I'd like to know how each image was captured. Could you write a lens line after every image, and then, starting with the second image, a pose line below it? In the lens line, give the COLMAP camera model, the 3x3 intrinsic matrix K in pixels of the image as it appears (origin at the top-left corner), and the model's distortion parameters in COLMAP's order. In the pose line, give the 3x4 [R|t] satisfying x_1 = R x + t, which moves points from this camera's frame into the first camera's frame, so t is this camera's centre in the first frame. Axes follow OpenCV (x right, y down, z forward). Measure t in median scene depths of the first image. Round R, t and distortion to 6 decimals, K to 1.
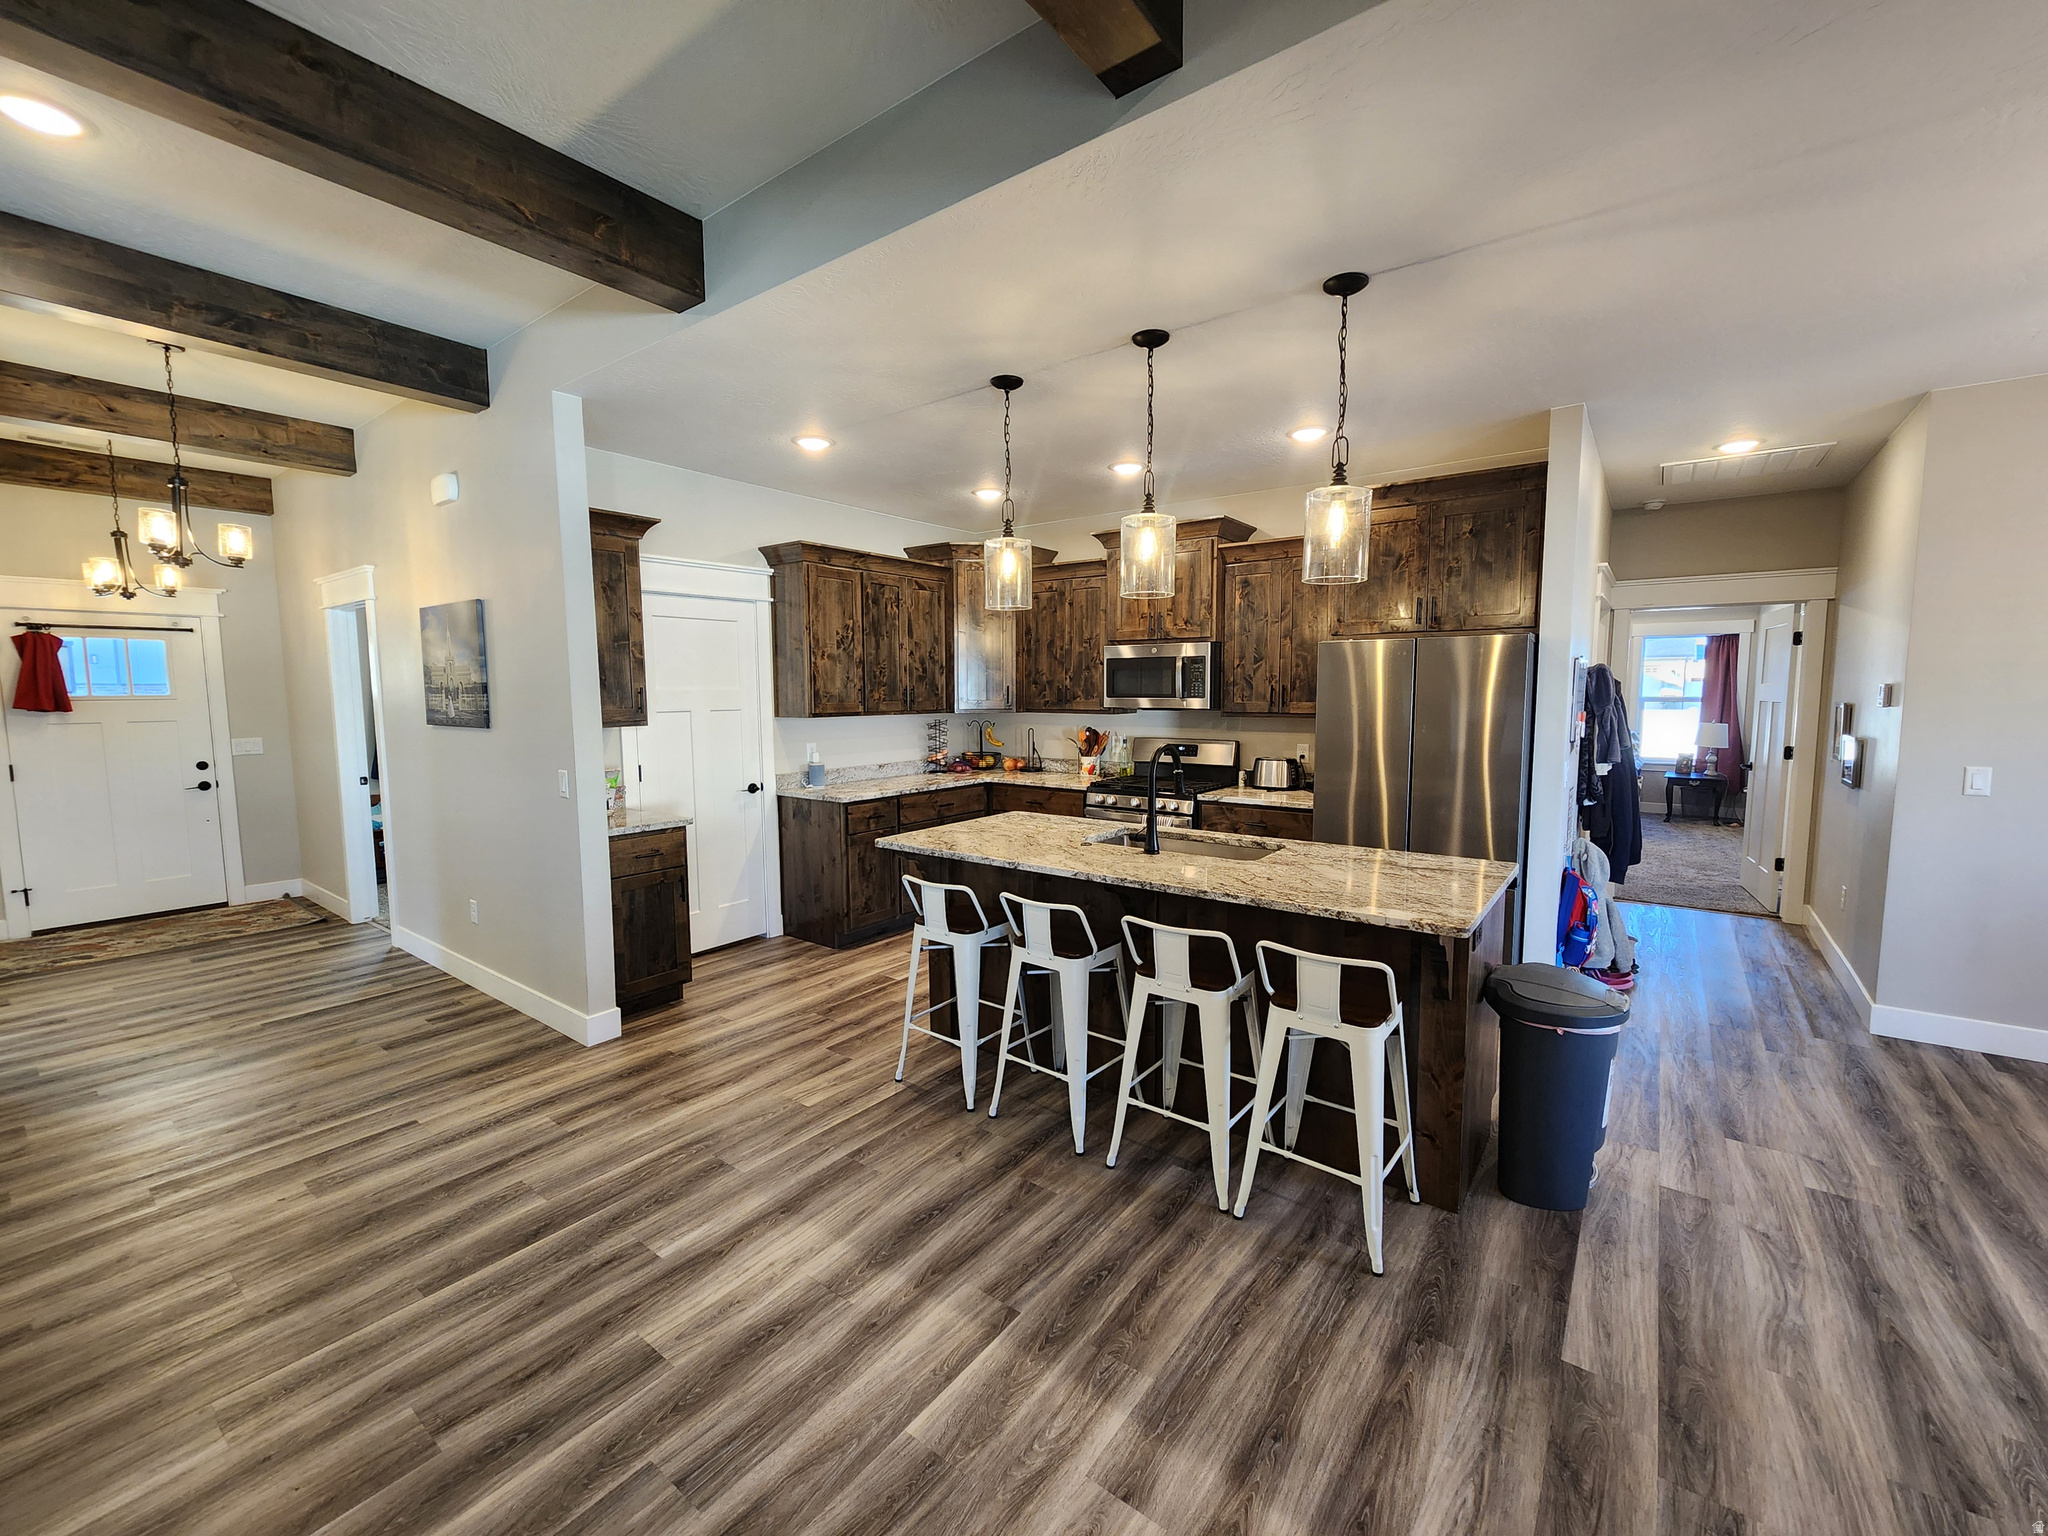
lens RADIAL K [[839.1, 0, 1029.1], [0, 839.1, 767.5], [0, 0, 1]] dist [0.000200, -0.000015]
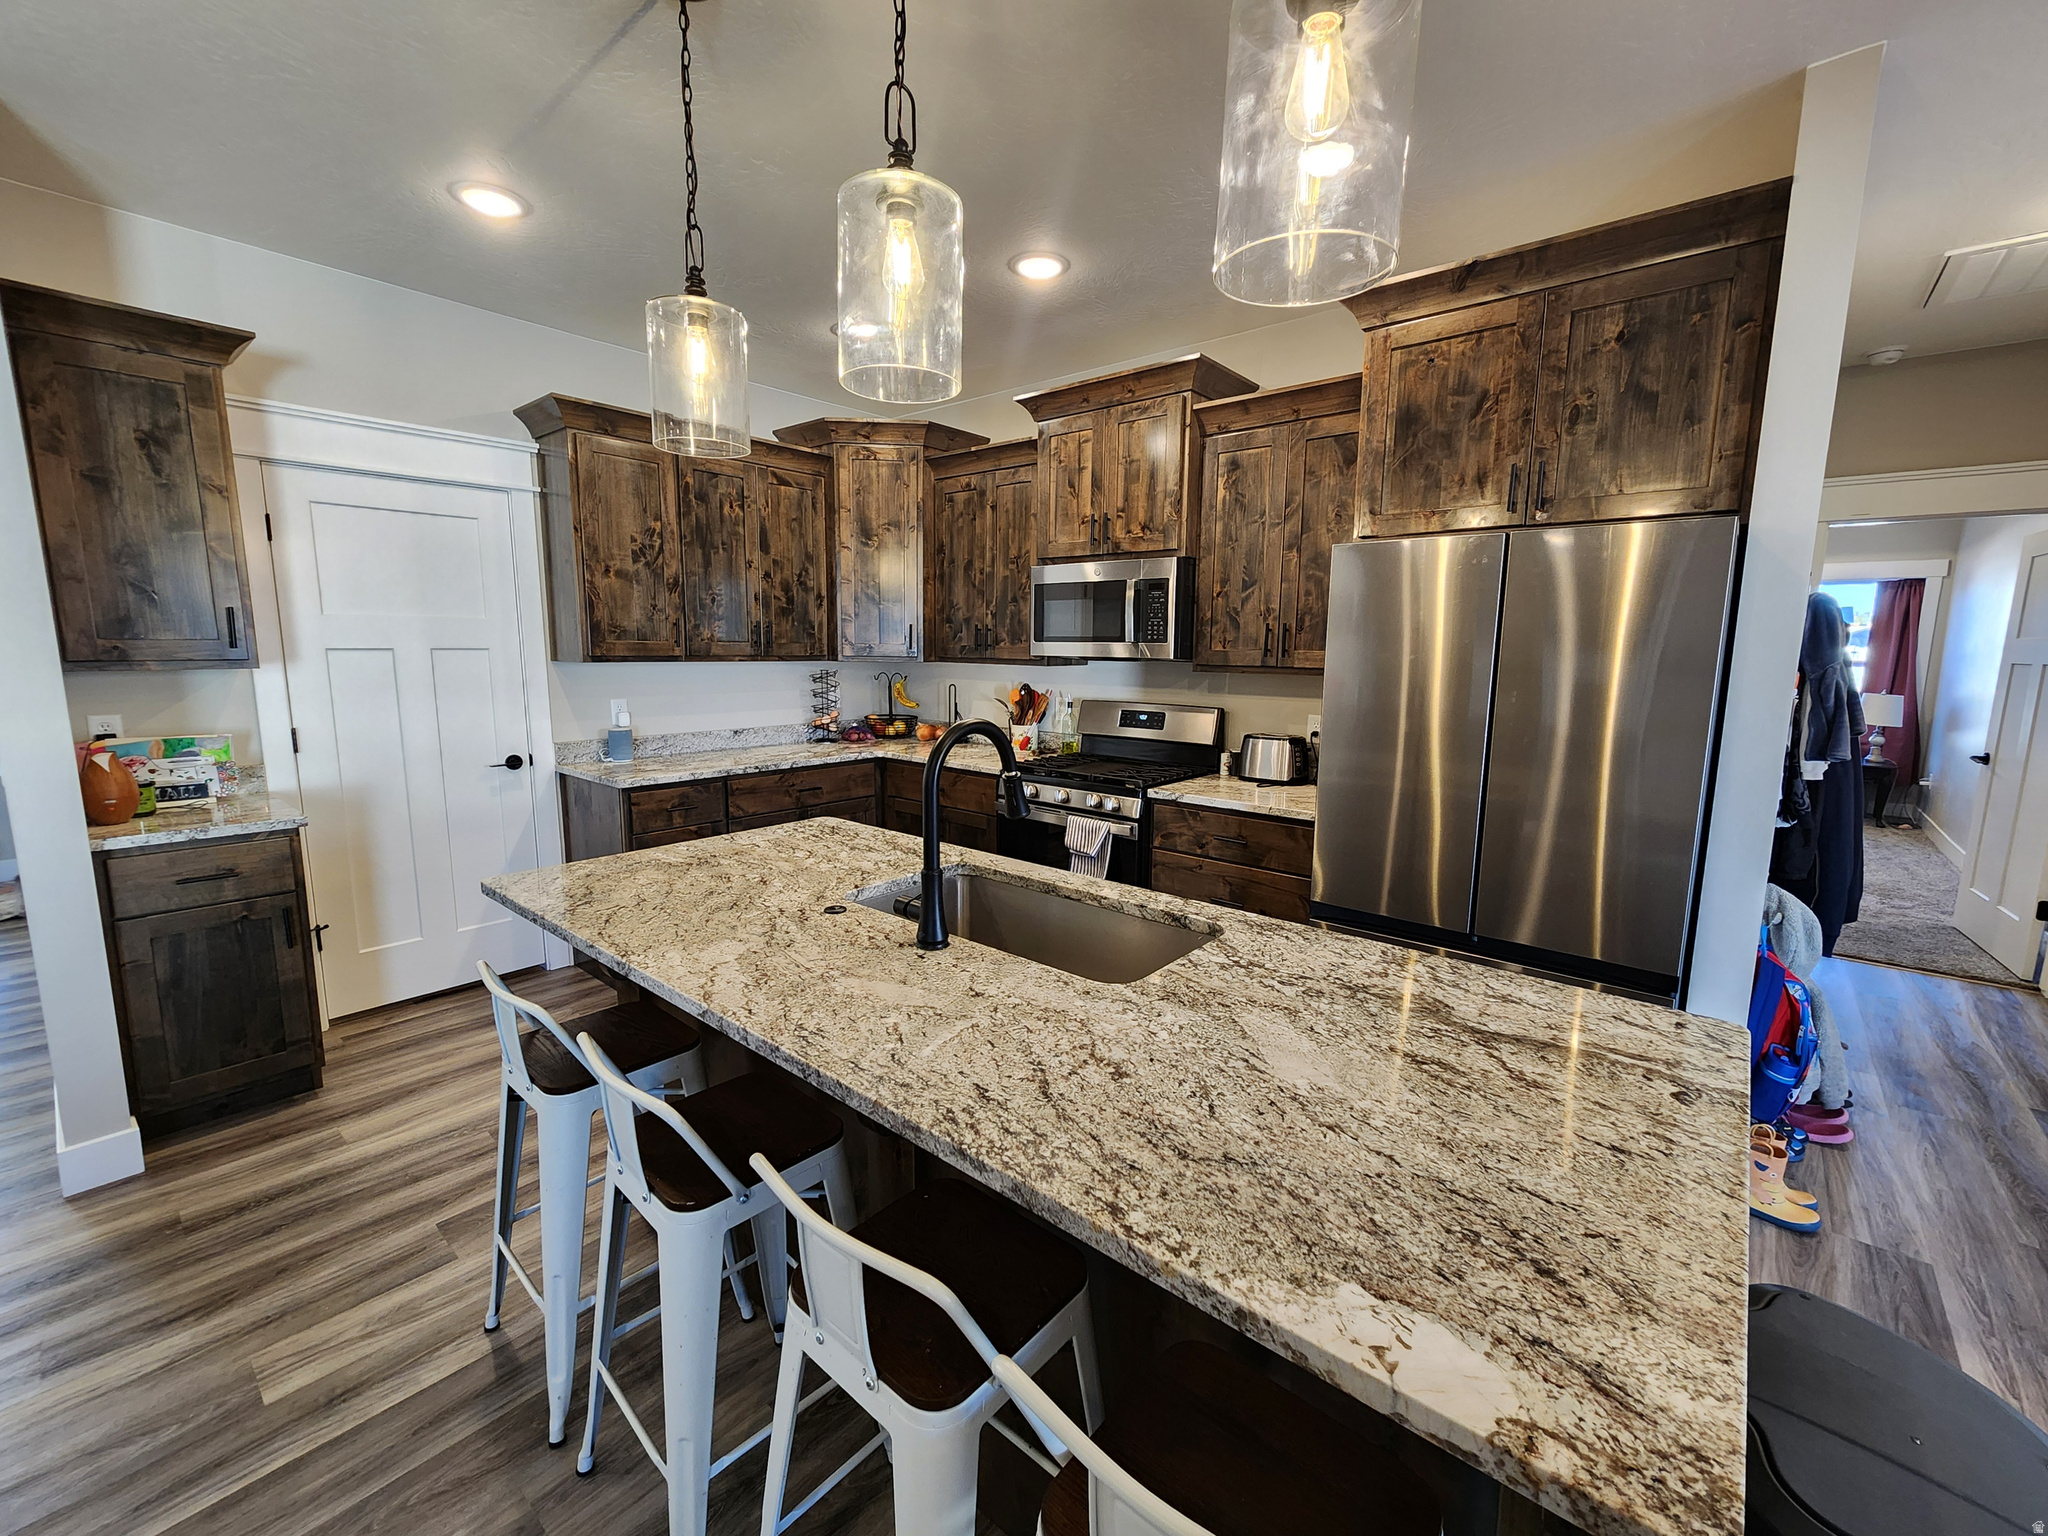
lens RADIAL K [[839.1, 0, 1029.1], [0, 839.1, 767.5], [0, 0, 1]] dist [0.000200, -0.000015]
pose [[0.997951, 0.024430, -0.059132, 0.141787], [-0.021346, 0.998407, 0.052237, -0.016795], [0.060314, -0.050867, 0.996882, 0.326563]]
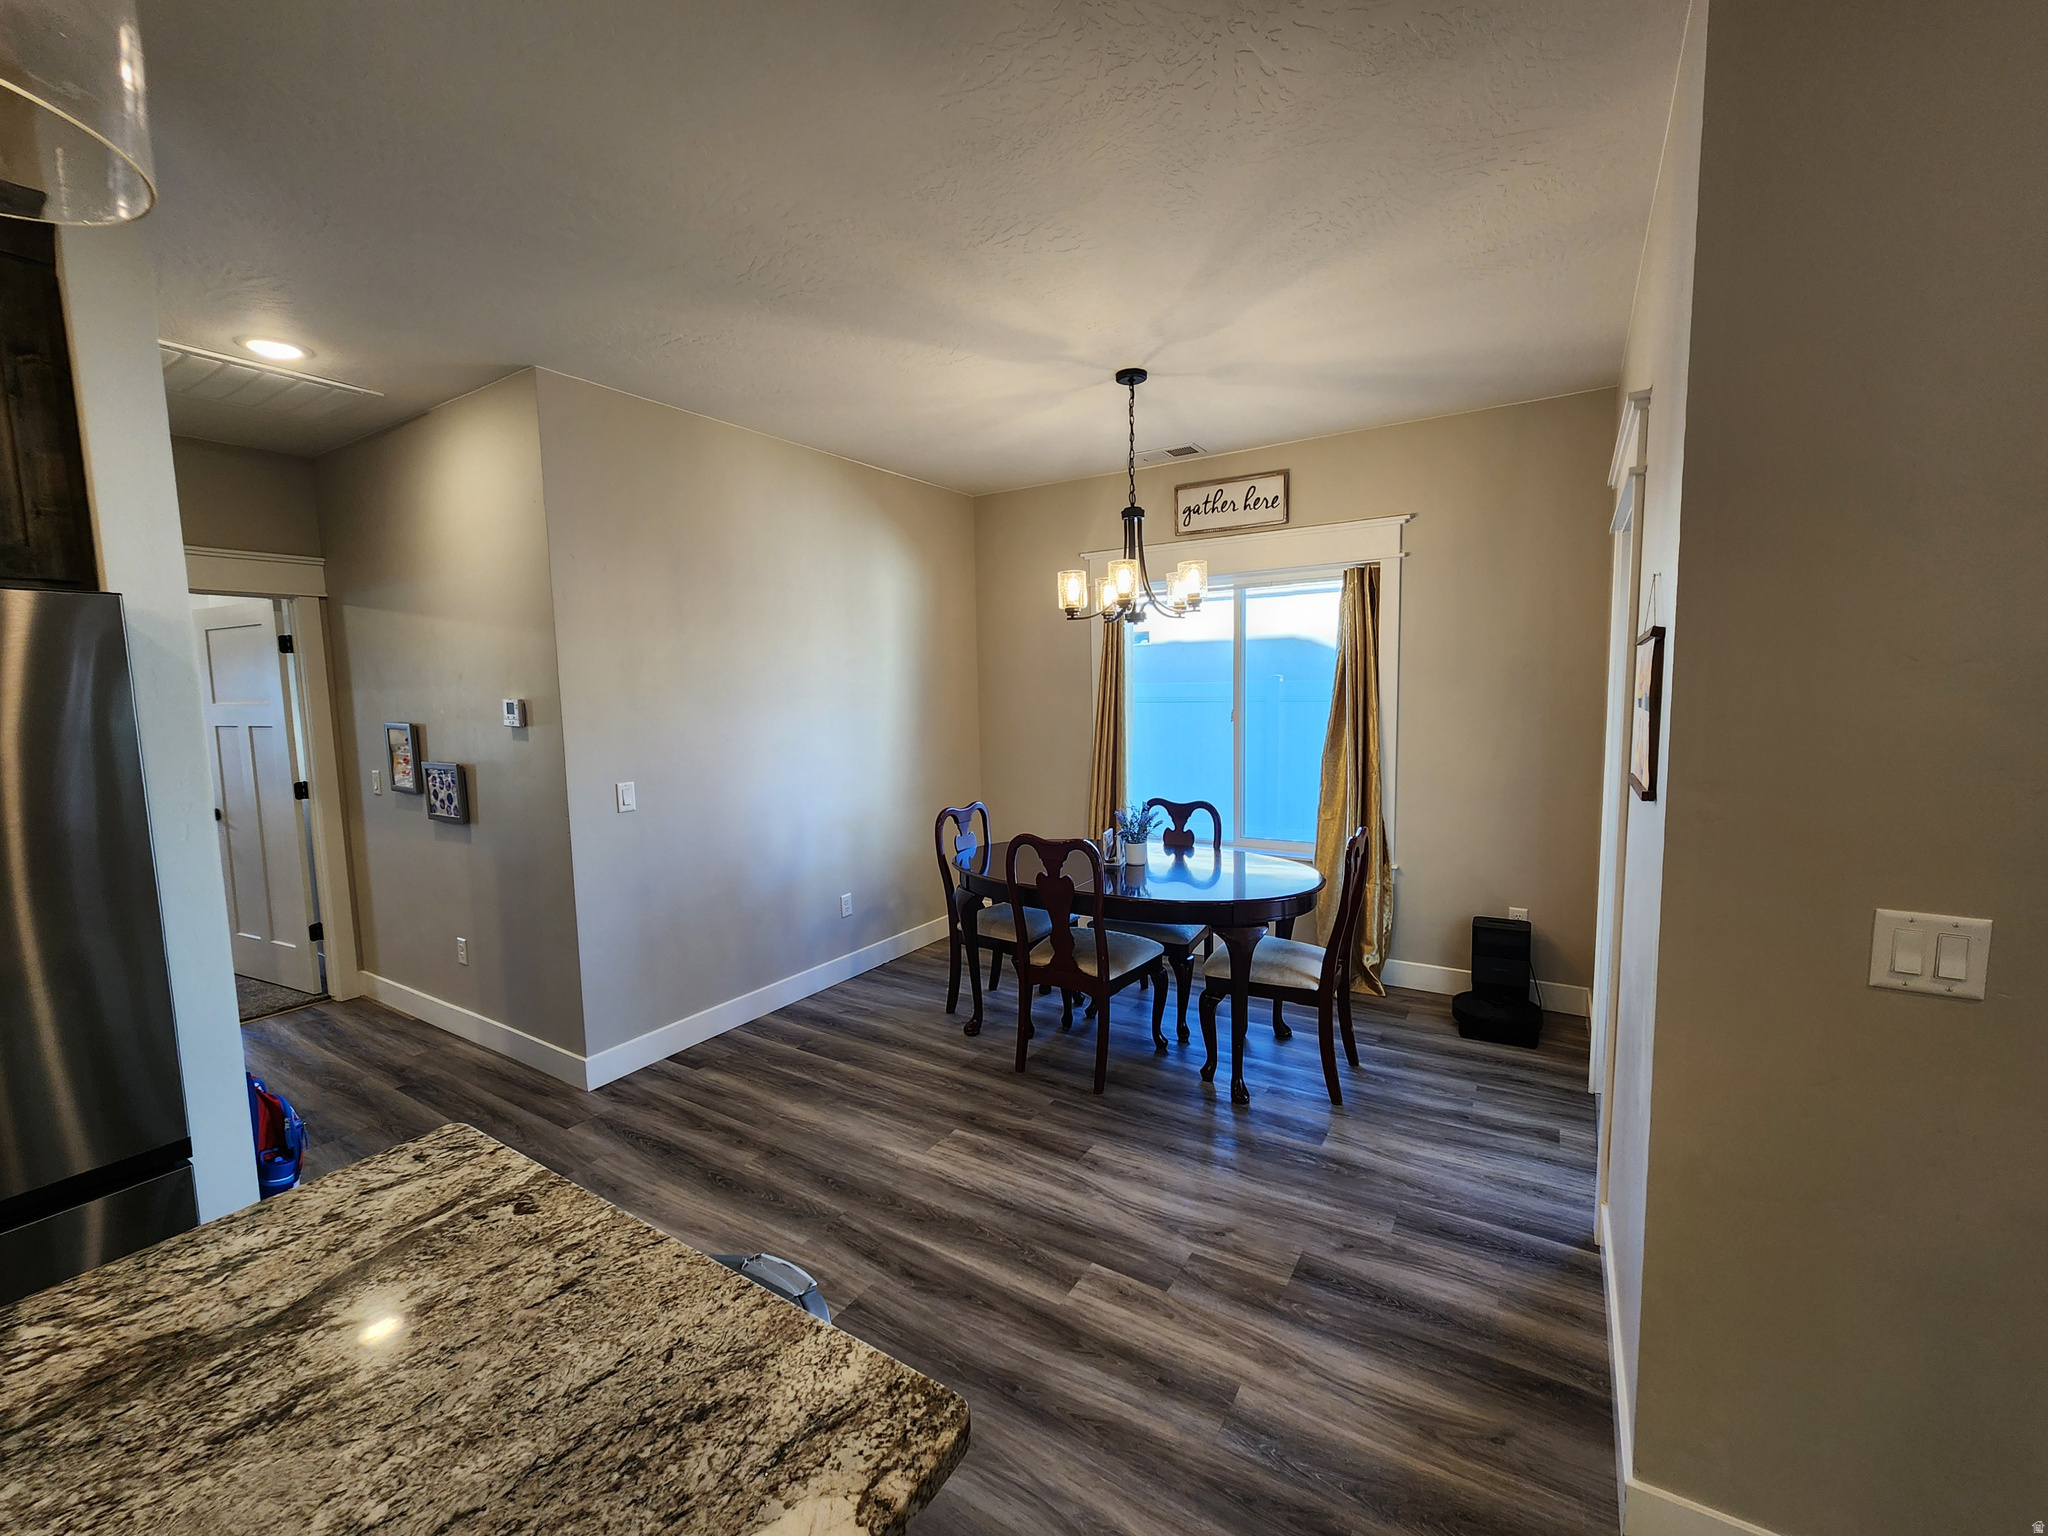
lens RADIAL K [[839.1, 0, 1029.1], [0, 839.1, 767.5], [0, 0, 1]] dist [0.000200, -0.000015]
pose [[-0.078000, -0.093075, 0.992599, 0.086181], [0.116250, 0.987992, 0.101778, -0.043060], [-0.990152, 0.123328, -0.066244, 0.410706]]
